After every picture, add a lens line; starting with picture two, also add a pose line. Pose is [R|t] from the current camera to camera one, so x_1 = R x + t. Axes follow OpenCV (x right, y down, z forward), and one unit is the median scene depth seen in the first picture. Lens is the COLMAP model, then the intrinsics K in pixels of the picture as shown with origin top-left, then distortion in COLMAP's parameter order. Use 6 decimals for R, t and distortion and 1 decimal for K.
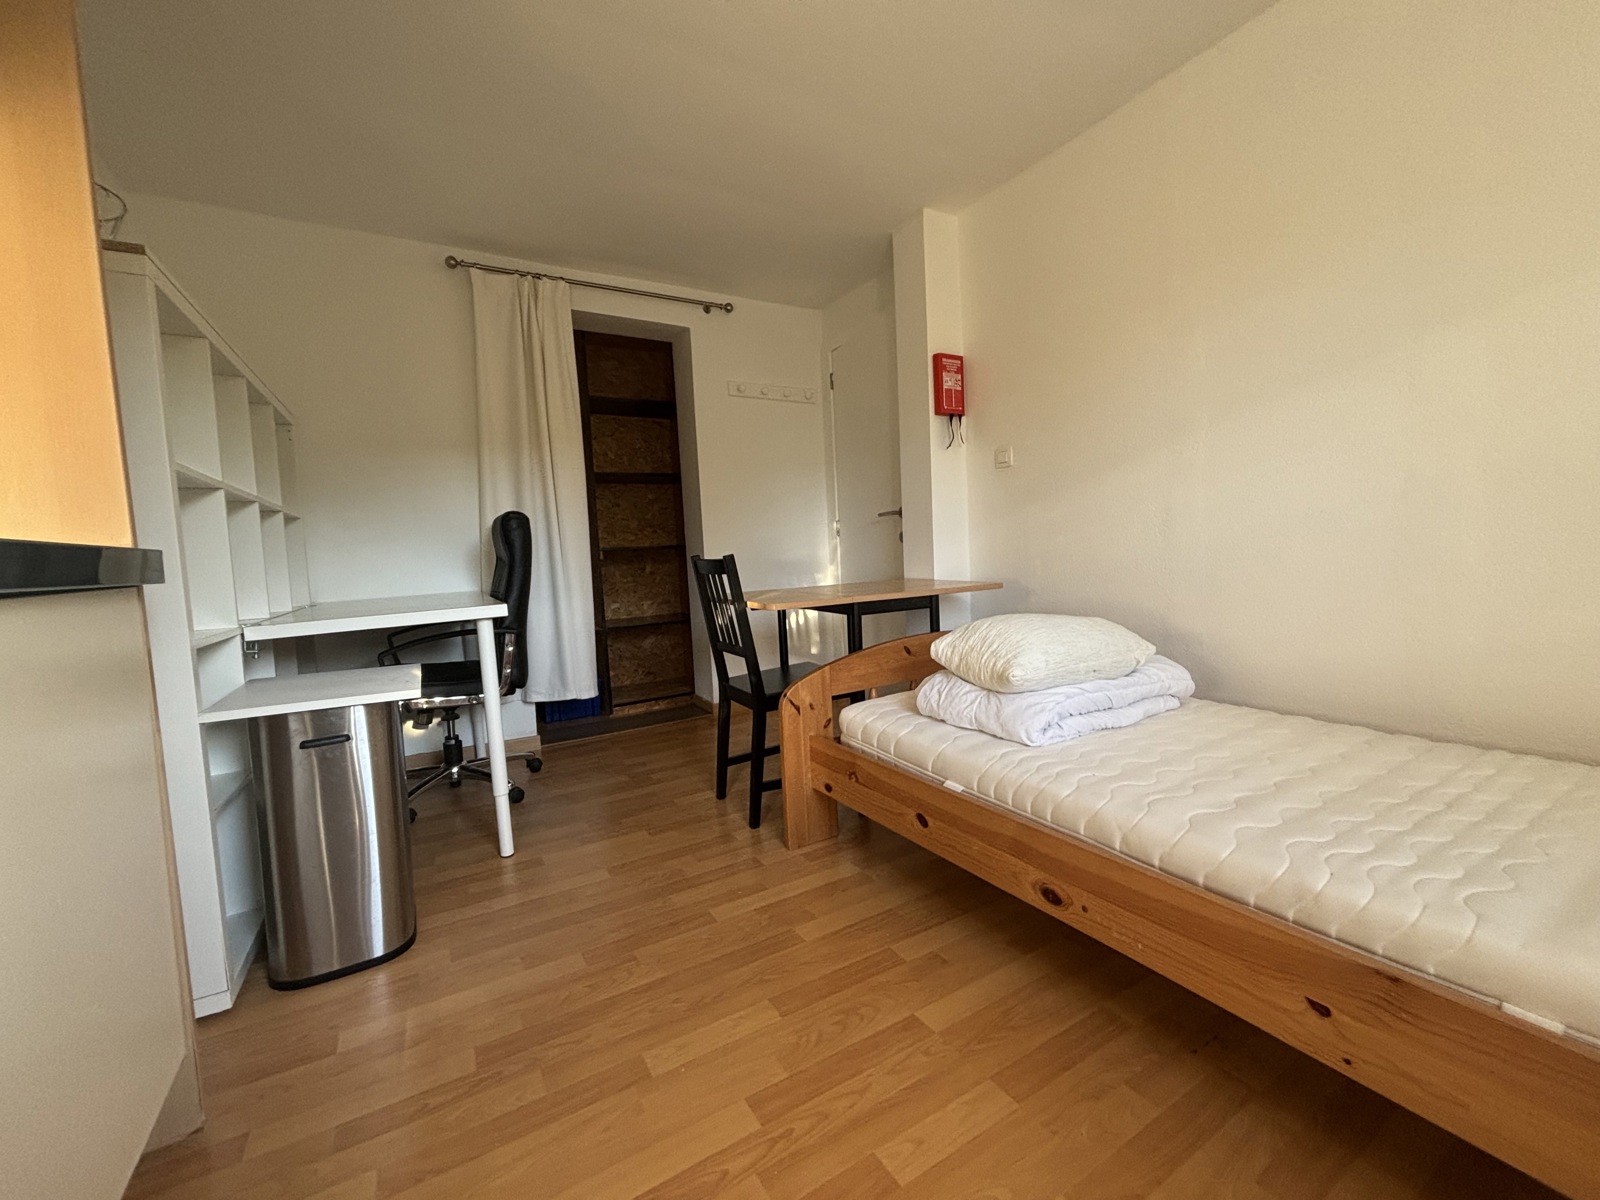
lens RADIAL K [[646.3, 0, 798.4], [0, 646.3, 596.5], [0, 0, 1]] dist [-0.001802, 0.000151]
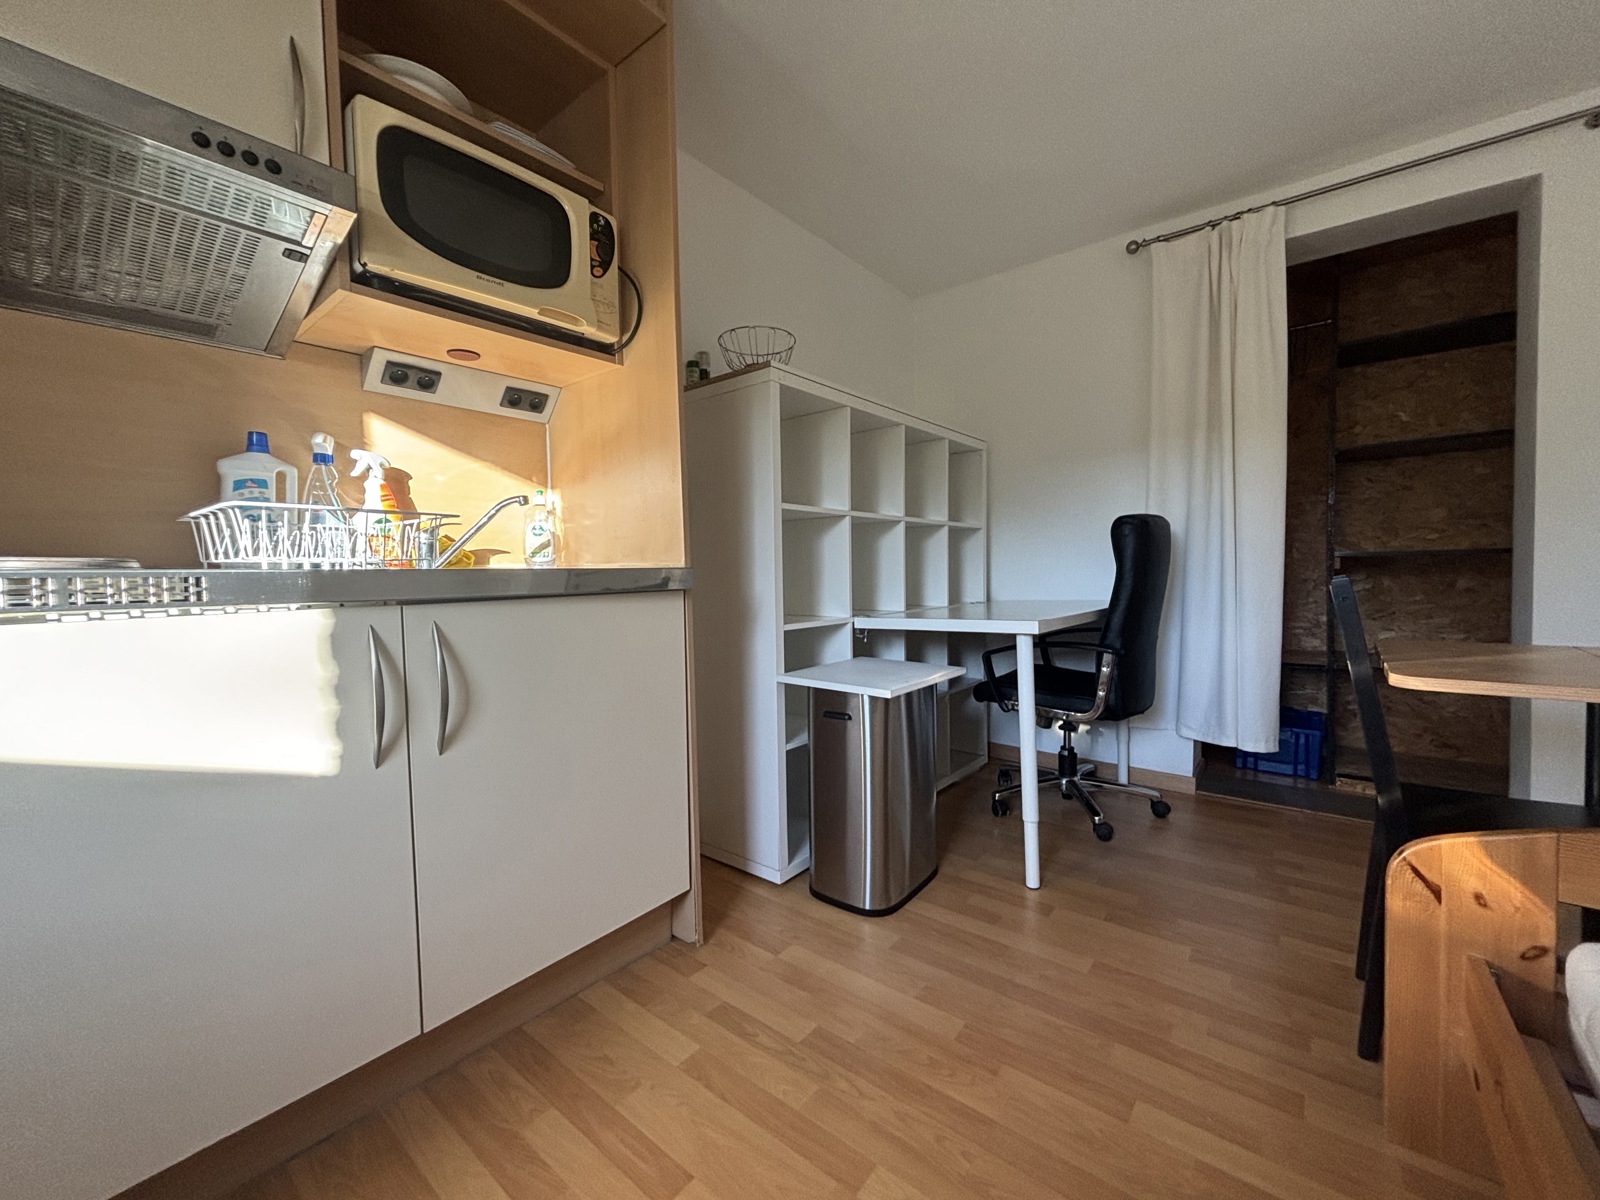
lens RADIAL K [[646.3, 0, 798.4], [0, 646.3, 596.5], [0, 0, 1]] dist [-0.001802, 0.000151]
pose [[0.356838, 0.078023, -0.930902, 0.196042], [-0.063675, 0.996220, 0.059089, -0.040194], [0.931994, 0.038189, 0.360457, 0.233574]]
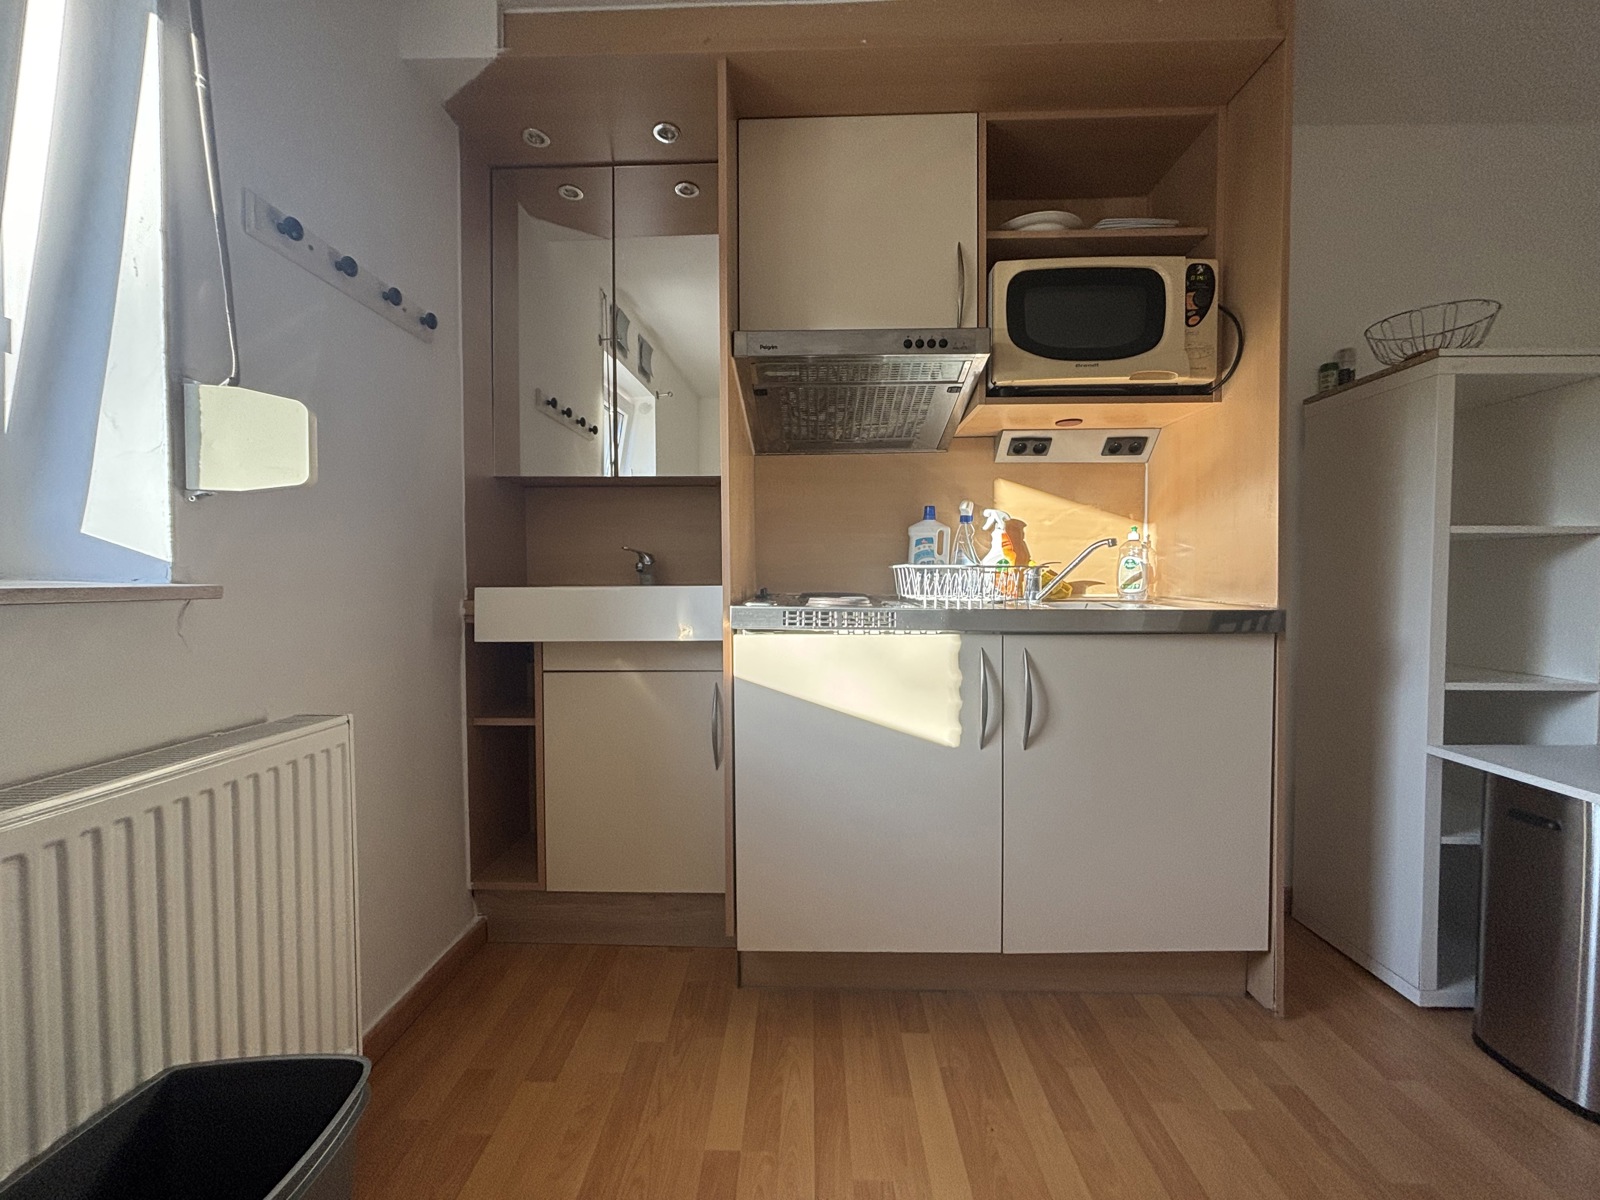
lens RADIAL K [[646.3, 0, 798.4], [0, 646.3, 596.5], [0, 0, 1]] dist [-0.001802, 0.000151]
pose [[-0.519965, 0.071108, -0.851223, 0.284470], [-0.034676, 0.993950, 0.104212, -0.076126], [0.853483, 0.083703, -0.514354, 0.276728]]
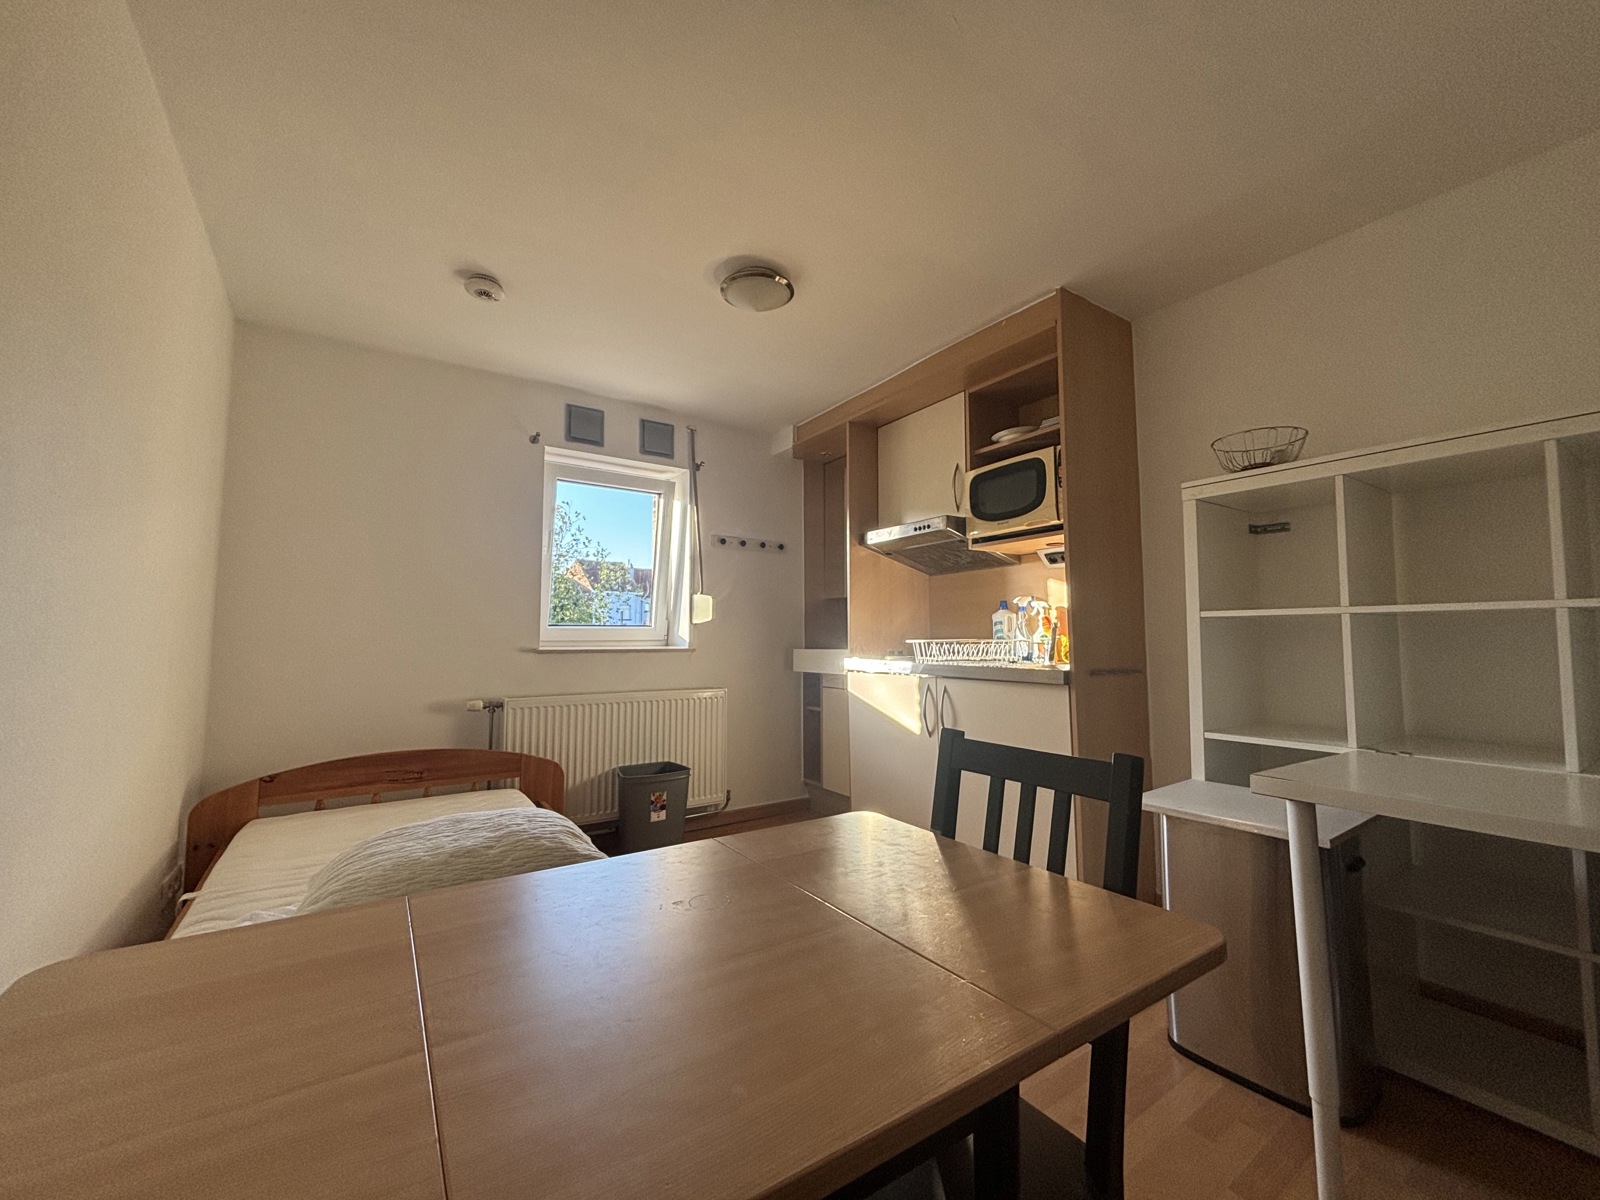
lens RADIAL K [[646.3, 0, 798.4], [0, 646.3, 596.5], [0, 0, 1]] dist [-0.001802, 0.000151]
pose [[-0.996691, 0.044952, -0.067729, 0.035525], [0.044716, 0.998987, 0.004999, -0.134590], [0.067885, 0.001953, -0.997691, 1.109984]]
